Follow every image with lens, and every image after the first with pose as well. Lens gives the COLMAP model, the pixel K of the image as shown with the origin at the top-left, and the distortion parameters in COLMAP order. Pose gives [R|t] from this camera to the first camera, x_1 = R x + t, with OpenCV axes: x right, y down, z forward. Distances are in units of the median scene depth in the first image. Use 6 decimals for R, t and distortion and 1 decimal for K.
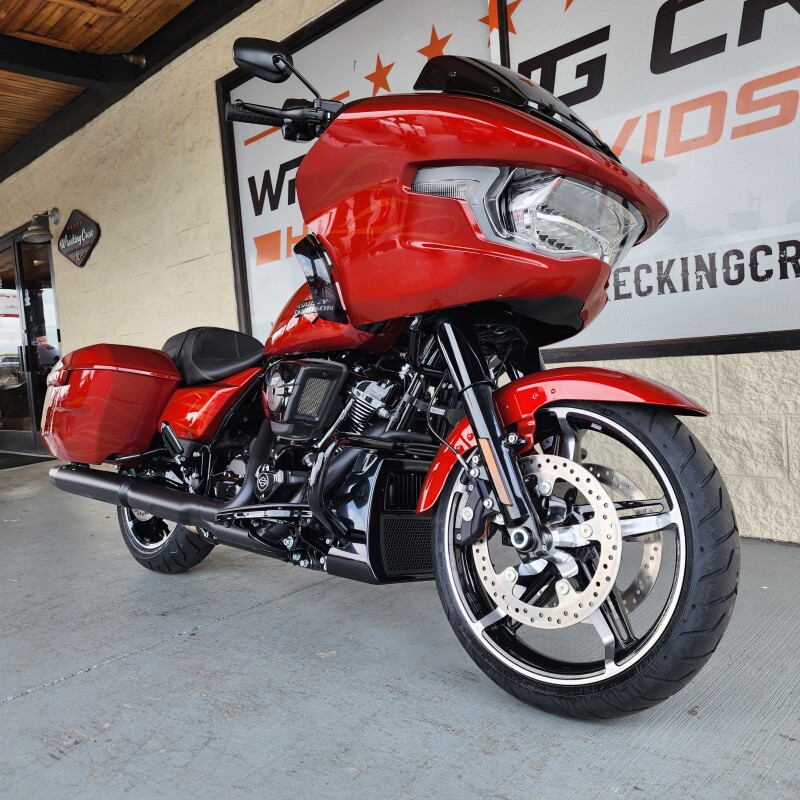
lens RADIAL K [[716.0, 0, 393.7], [0, 716.0, 402.3], [0, 0, 1]] dist [0.052179, -0.028831]
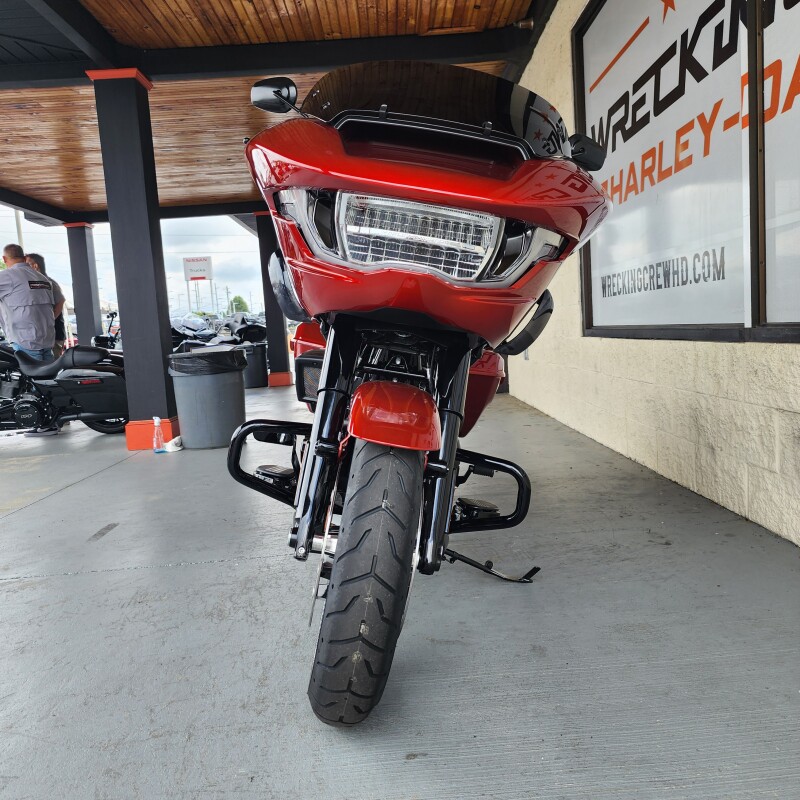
lens RADIAL K [[718.4, 0, 400.0], [0, 718.4, 400.0], [0, 0, 1]] dist [0.048760, -0.019084]
pose [[0.718102, 0.098327, -0.688956, 0.955275], [-0.032878, 0.993656, 0.107545, -0.133647], [0.695160, -0.054576, 0.716780, 0.311361]]
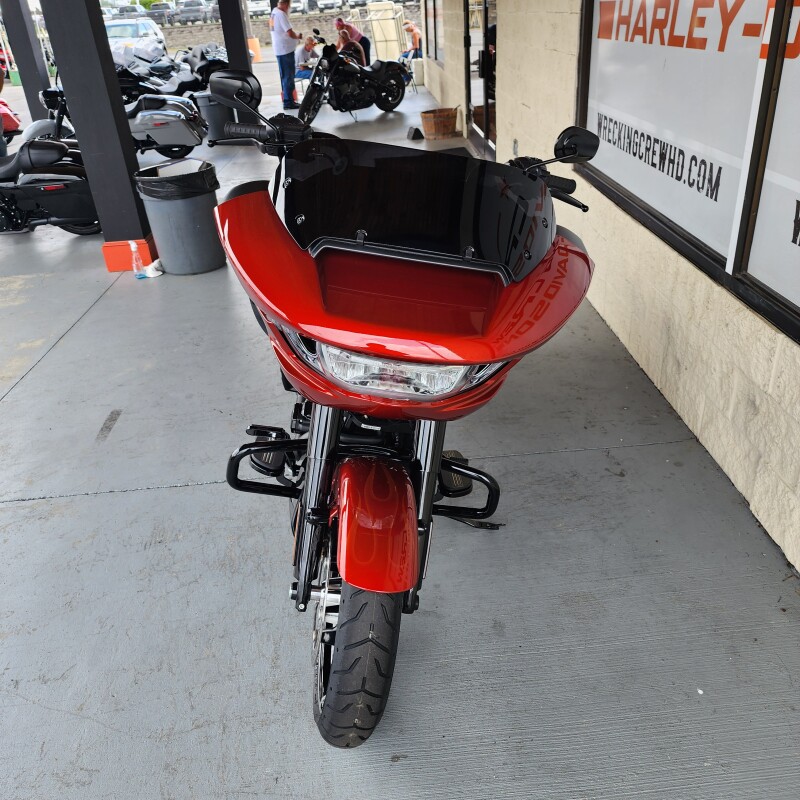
lens RADIAL K [[716.0, 0, 393.7], [0, 716.0, 402.3], [0, 0, 1]] dist [0.052179, -0.028831]
pose [[0.730663, 0.348886, -0.586864, 0.880476], [-0.024946, 0.872643, 0.487722, -0.689725], [0.682282, -0.341721, 0.646311, 0.371763]]
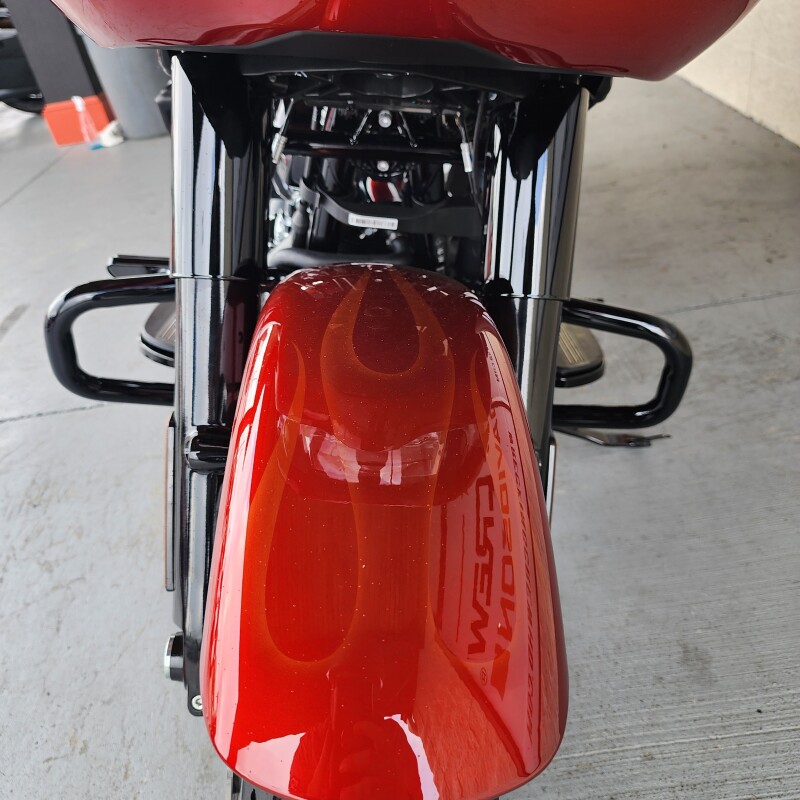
lens RADIAL K [[729.1, 0, 405.3], [0, 729.1, 400.4], [0, 0, 1]] dist [0.009720, 0.002428]
pose [[0.725039, 0.359796, -0.587253, 0.463223], [0.063879, 0.813879, 0.577512, -0.193072], [0.685739, -0.456232, 0.567110, 0.841257]]
